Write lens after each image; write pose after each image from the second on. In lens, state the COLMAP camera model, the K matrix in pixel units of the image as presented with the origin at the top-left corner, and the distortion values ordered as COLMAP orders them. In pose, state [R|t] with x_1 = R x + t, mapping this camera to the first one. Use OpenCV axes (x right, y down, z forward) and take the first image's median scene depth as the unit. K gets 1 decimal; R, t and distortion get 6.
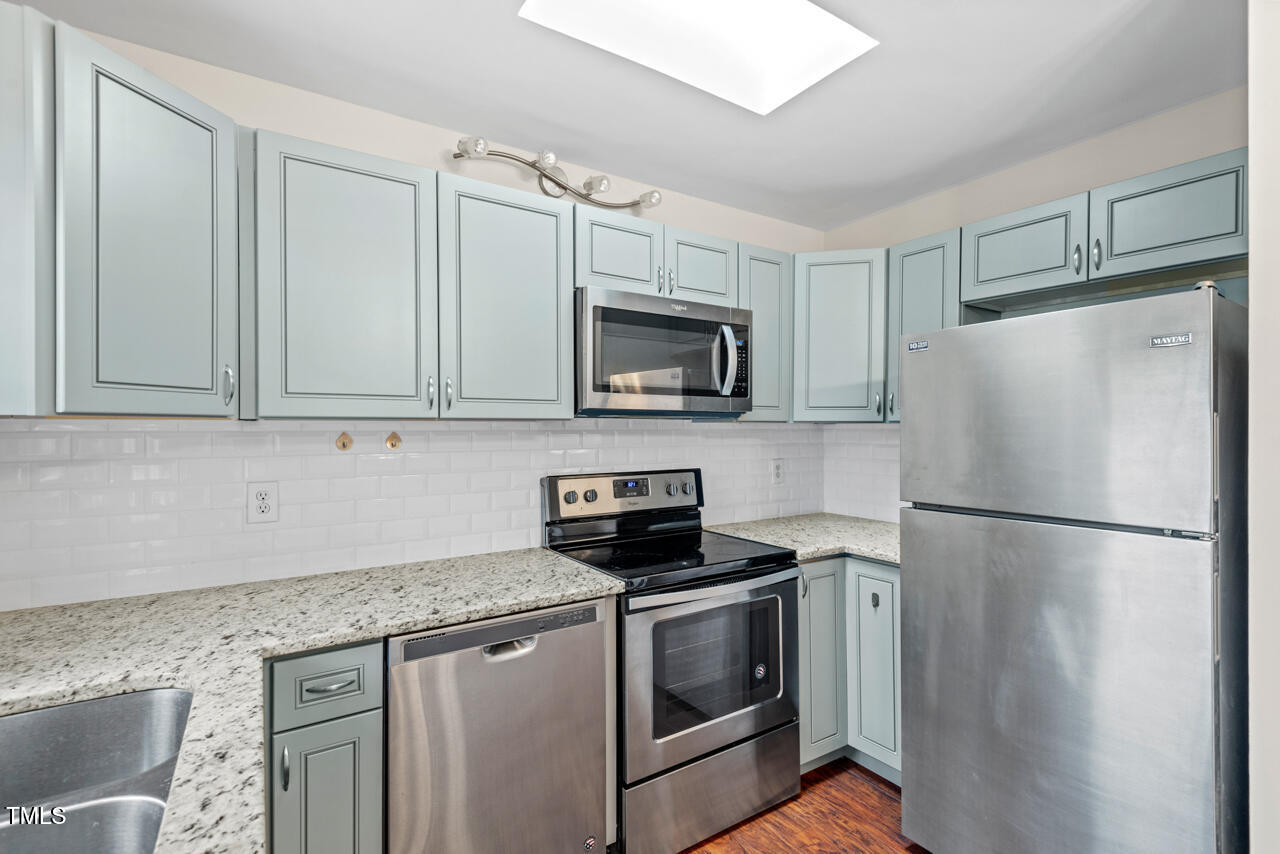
lens RADIAL K [[597.4, 0, 640.0], [0, 597.4, 427.0], [0, 0, 1]] dist [0.031710, -0.007094]
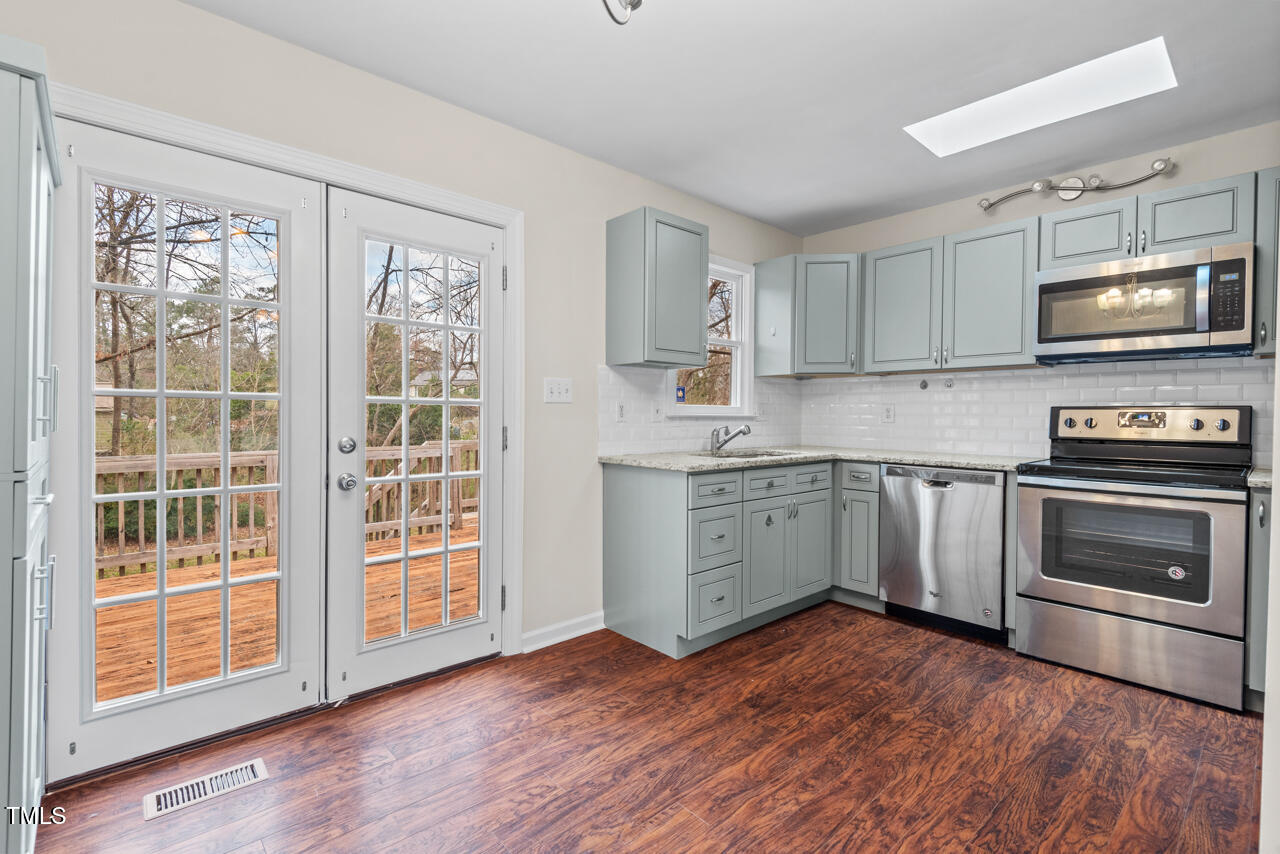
lens RADIAL K [[579.1, 0, 640.5], [0, 579.1, 420.6], [0, 0, 1]] dist [0.017068, -0.001624]
pose [[0.150557, 0.017441, -0.988448, 1.143132], [-0.006430, 0.999840, 0.016663, 0.105704], [0.988580, 0.003847, 0.150645, -0.174488]]
